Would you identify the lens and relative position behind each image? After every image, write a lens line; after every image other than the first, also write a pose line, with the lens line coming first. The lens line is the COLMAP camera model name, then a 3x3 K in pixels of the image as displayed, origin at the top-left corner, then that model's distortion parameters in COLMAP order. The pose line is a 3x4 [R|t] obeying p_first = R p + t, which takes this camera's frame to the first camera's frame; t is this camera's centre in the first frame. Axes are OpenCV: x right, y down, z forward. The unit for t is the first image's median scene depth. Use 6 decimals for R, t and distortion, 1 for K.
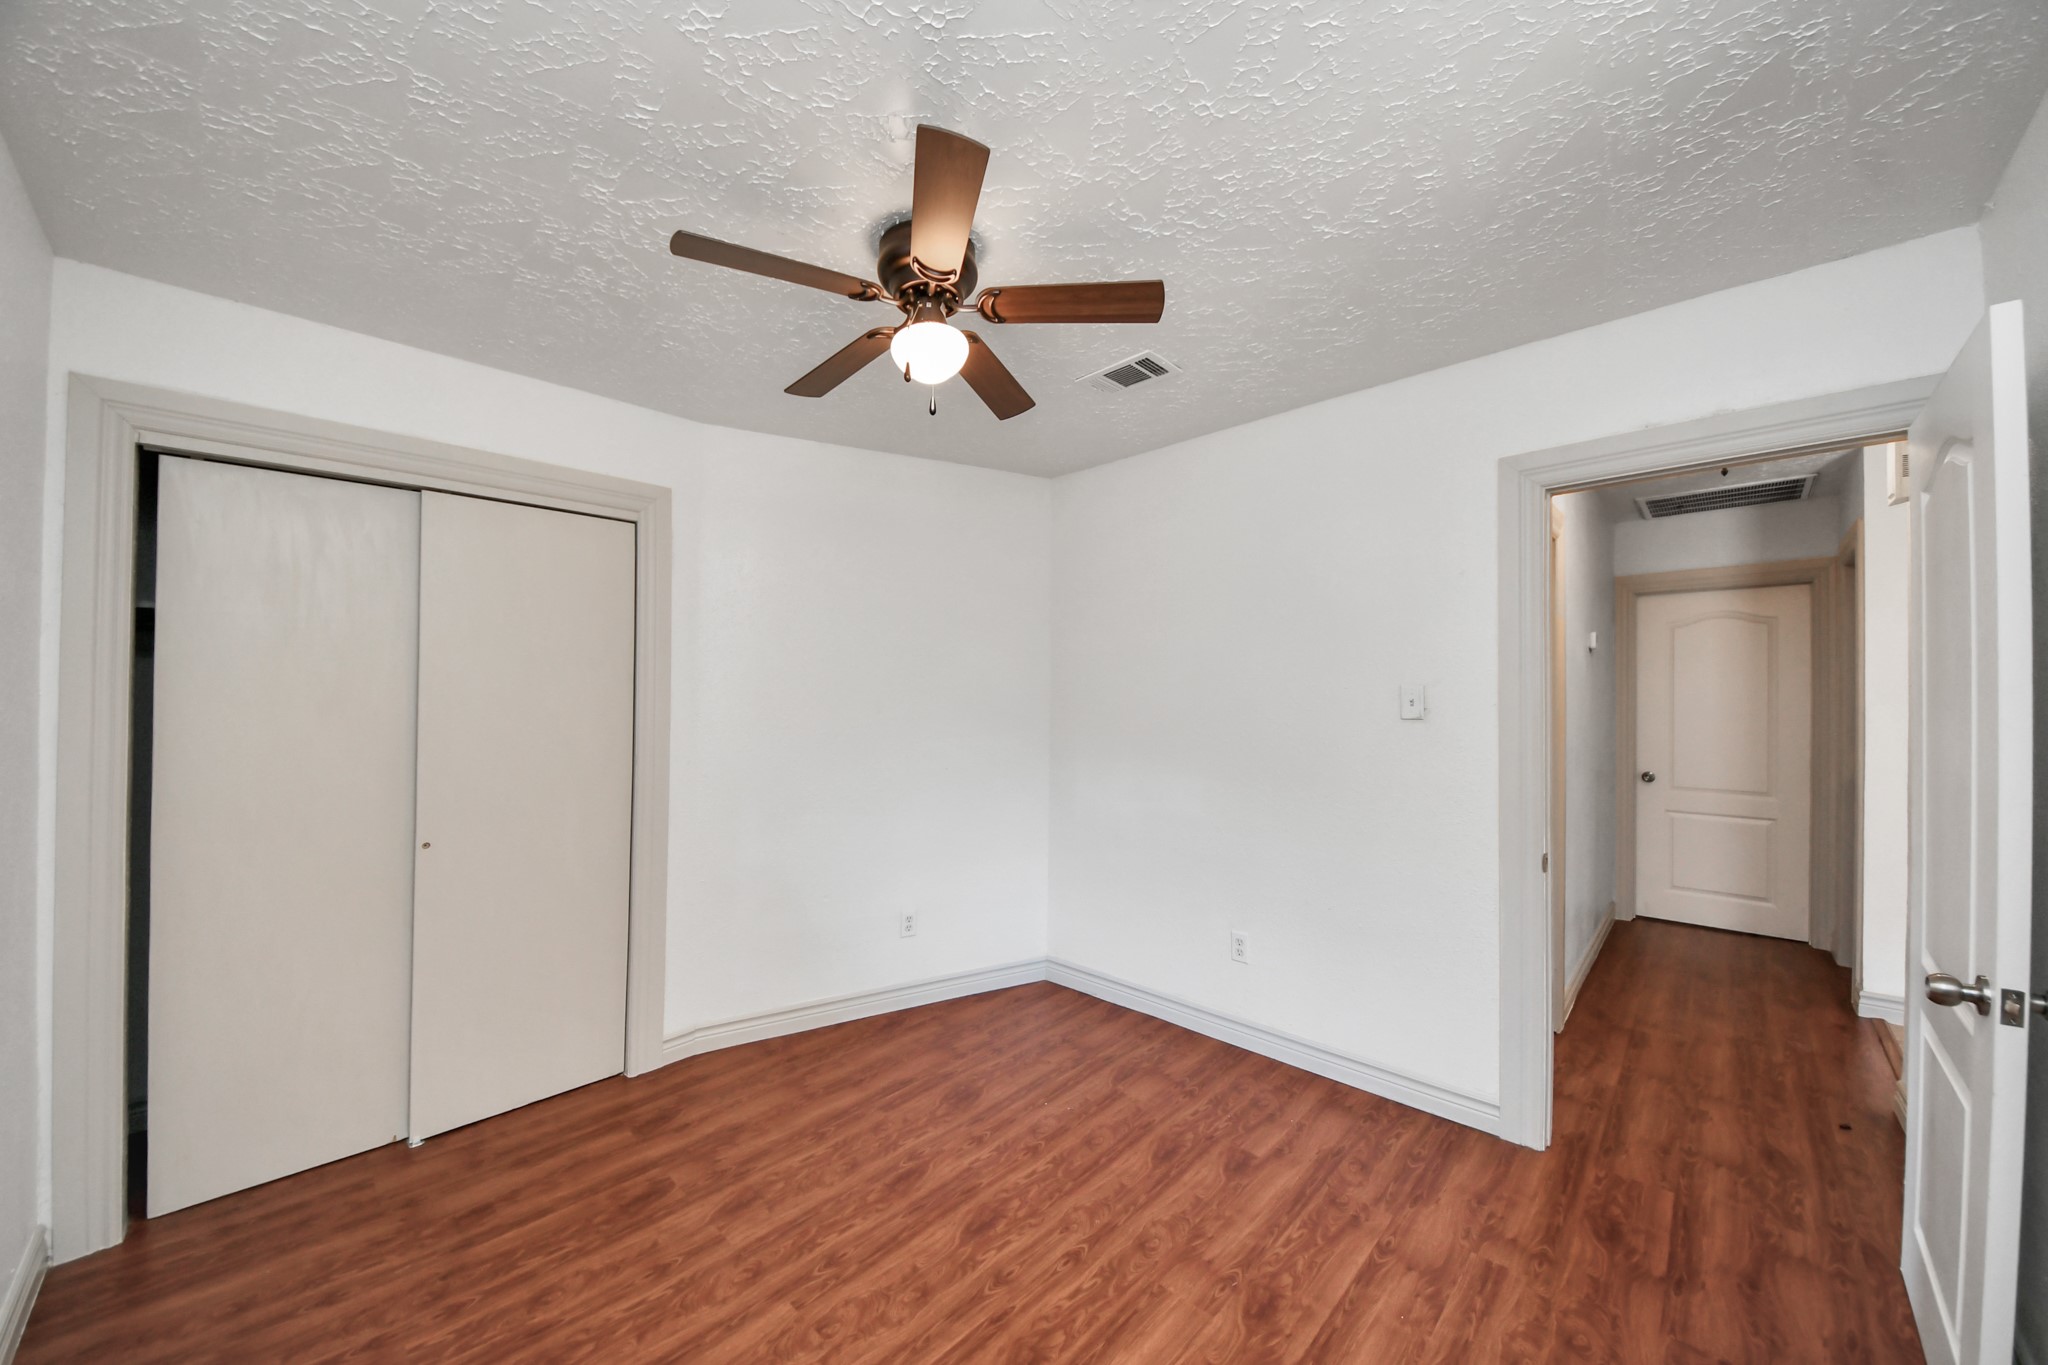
lens RADIAL K [[739.0, 0, 1021.5], [0, 739.0, 694.0], [0, 0, 1]] dist [0.045496, -0.030799]
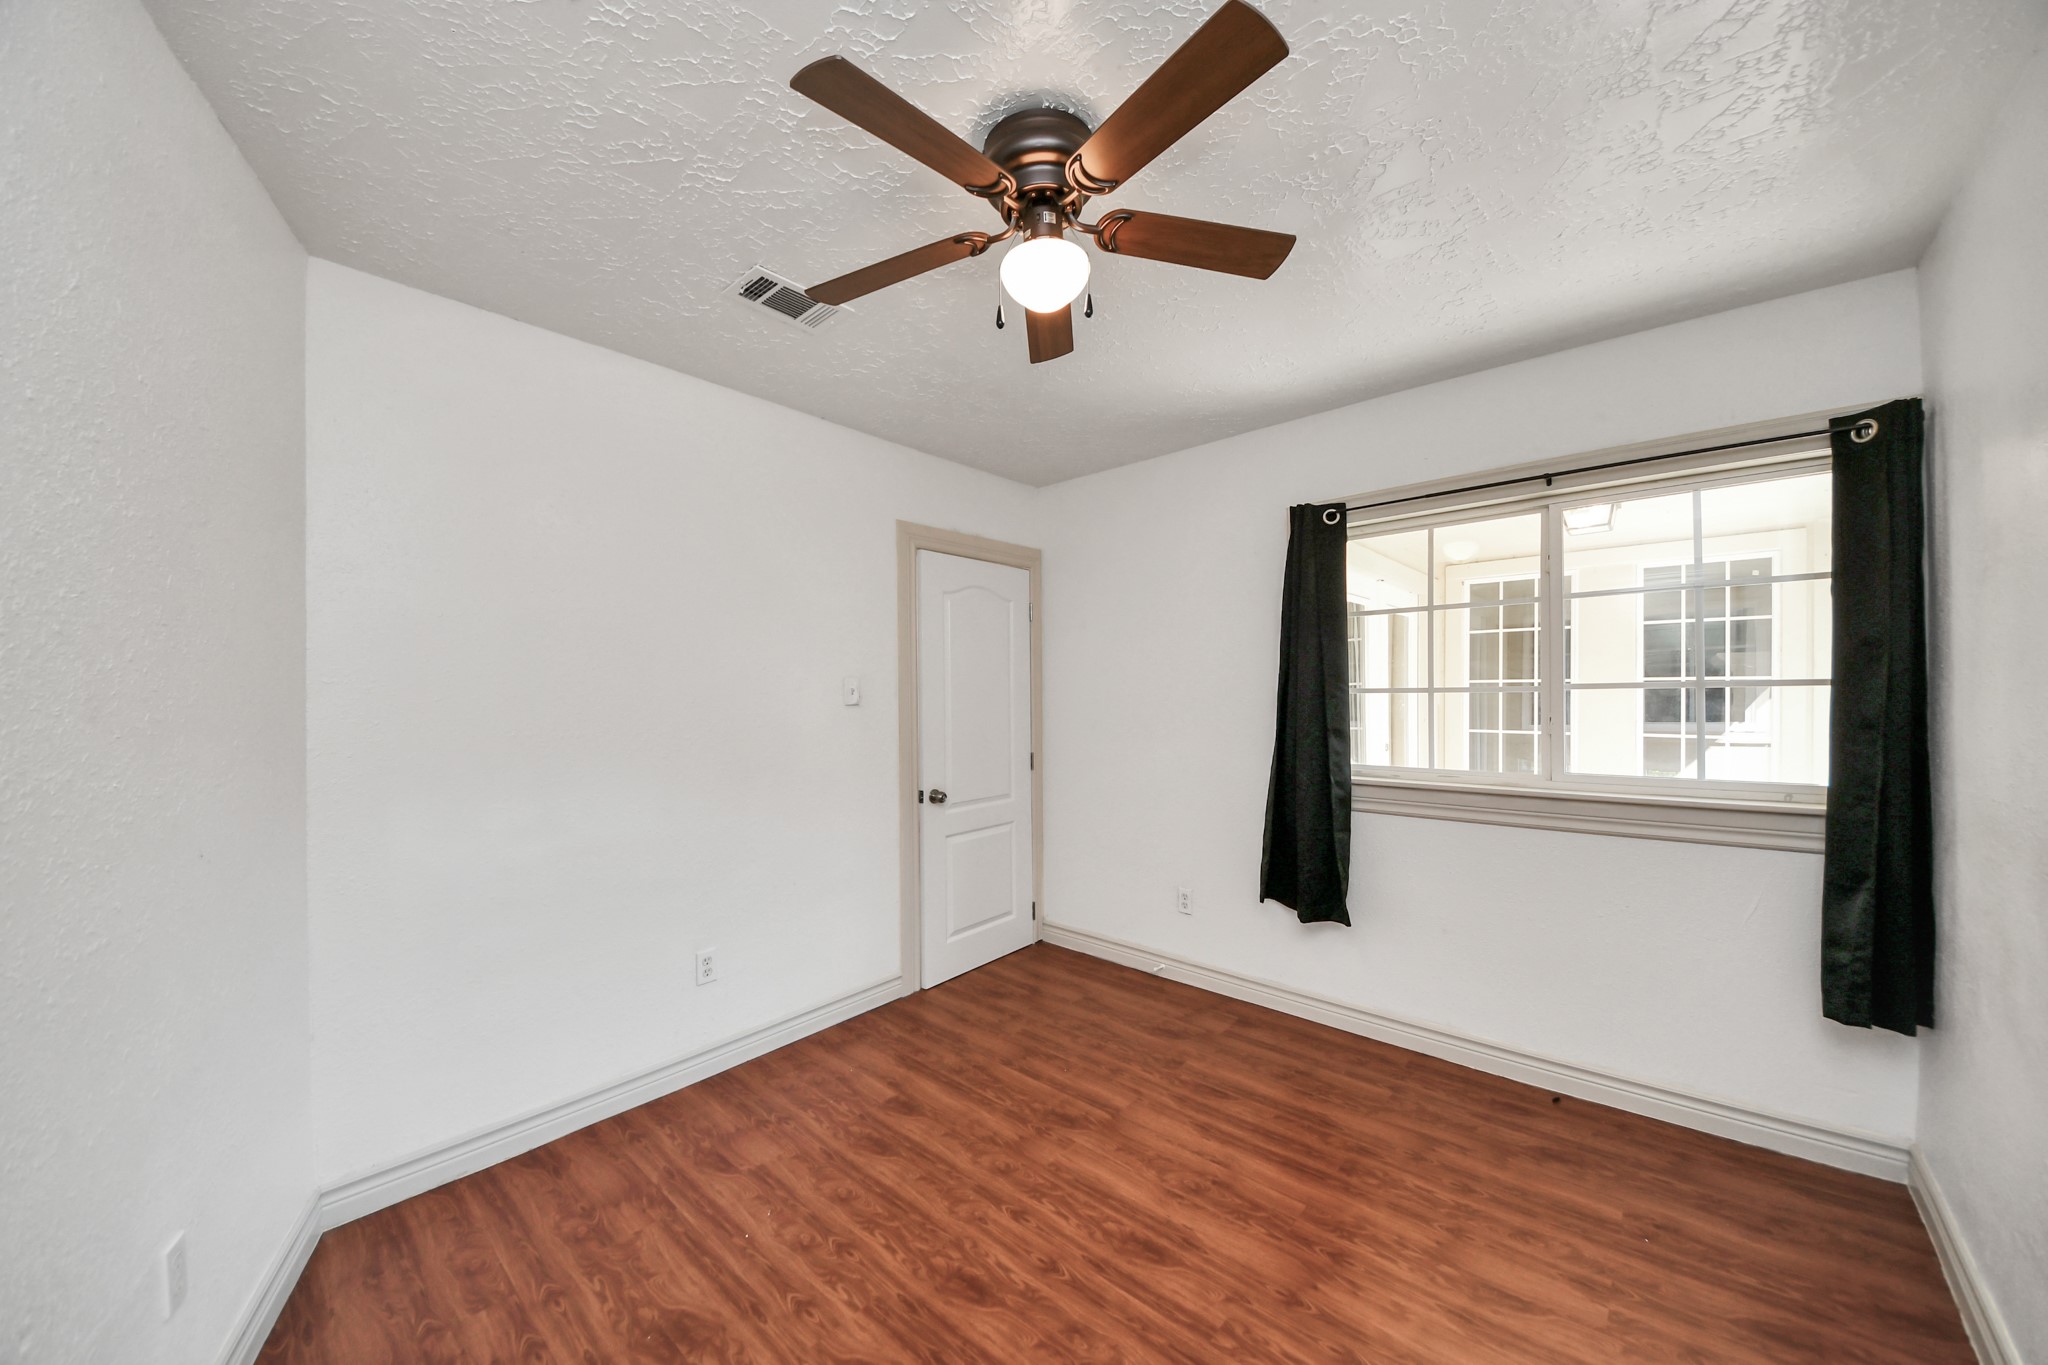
lens RADIAL K [[739.0, 0, 1021.5], [0, 739.0, 694.0], [0, 0, 1]] dist [0.045496, -0.030799]
pose [[-0.025896, -0.006961, 0.999640, -0.824520], [0.005781, 0.999958, 0.007113, 0.007304], [-0.999648, 0.005964, -0.025855, 0.855700]]
